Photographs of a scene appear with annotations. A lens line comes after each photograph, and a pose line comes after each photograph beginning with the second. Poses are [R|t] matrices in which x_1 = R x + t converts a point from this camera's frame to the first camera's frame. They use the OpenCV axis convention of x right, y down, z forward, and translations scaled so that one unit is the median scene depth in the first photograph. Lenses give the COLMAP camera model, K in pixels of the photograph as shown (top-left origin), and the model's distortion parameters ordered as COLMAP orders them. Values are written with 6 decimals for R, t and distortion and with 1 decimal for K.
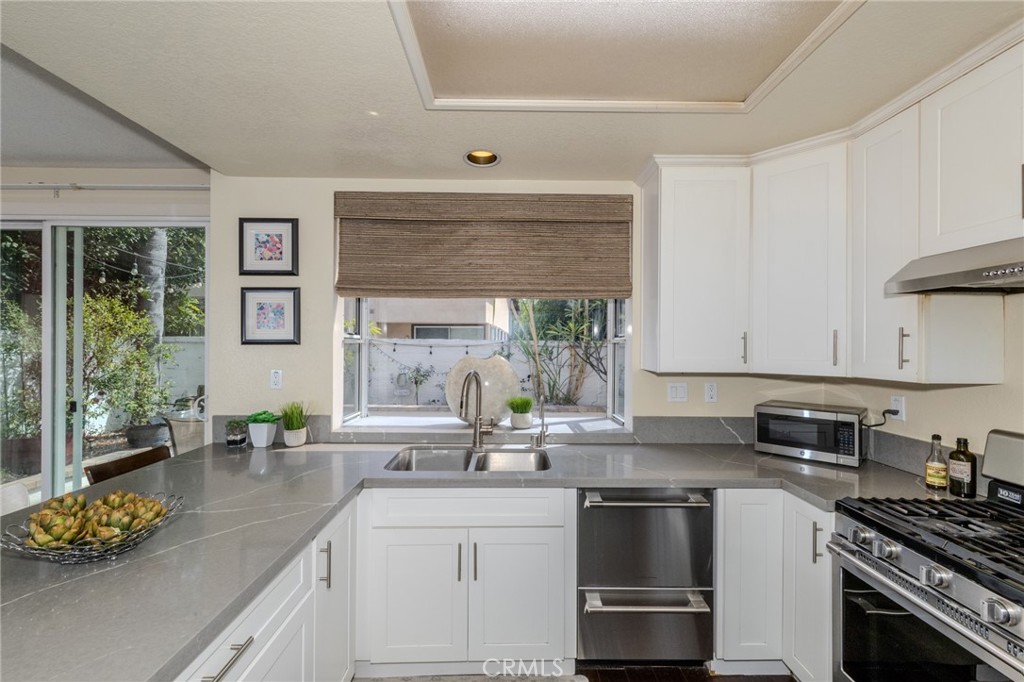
lens RADIAL K [[430.4, 0, 511.1], [0, 430.4, 340.5], [0, 0, 1]] dist [0.002082, 0.000392]
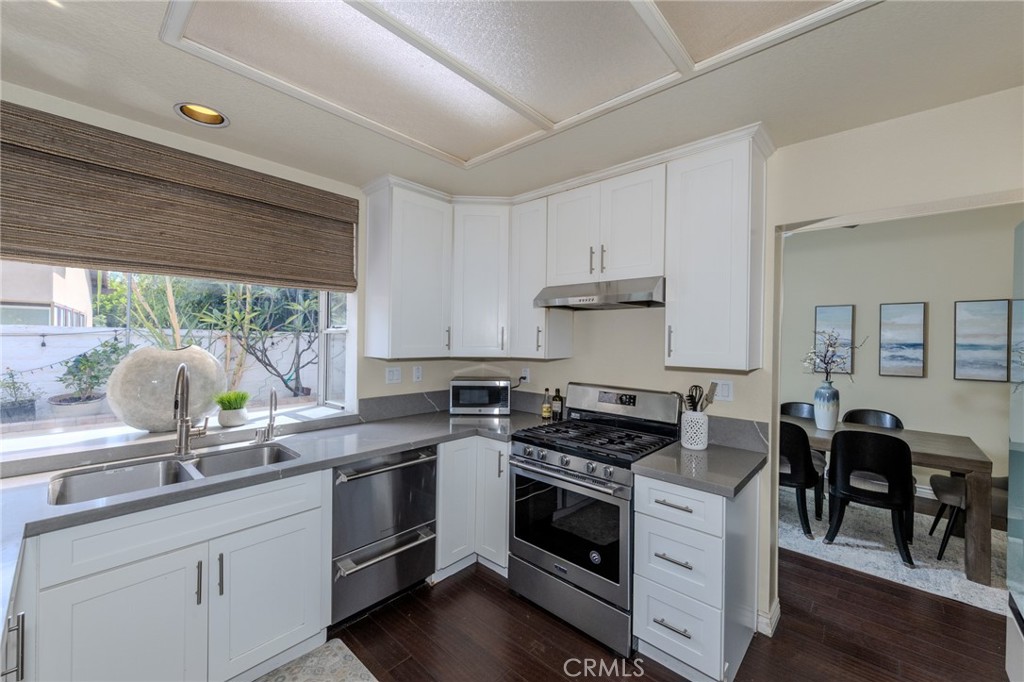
lens RADIAL K [[407.6, 0, 512.6], [0, 407.6, 340.0], [0, 0, 1]] dist [0.002870, 0.000397]
pose [[0.677936, 0.002443, 0.735117, -0.282389], [-0.016608, 0.999790, 0.011995, 0.003754], [-0.734934, -0.020341, 0.677834, -0.014992]]
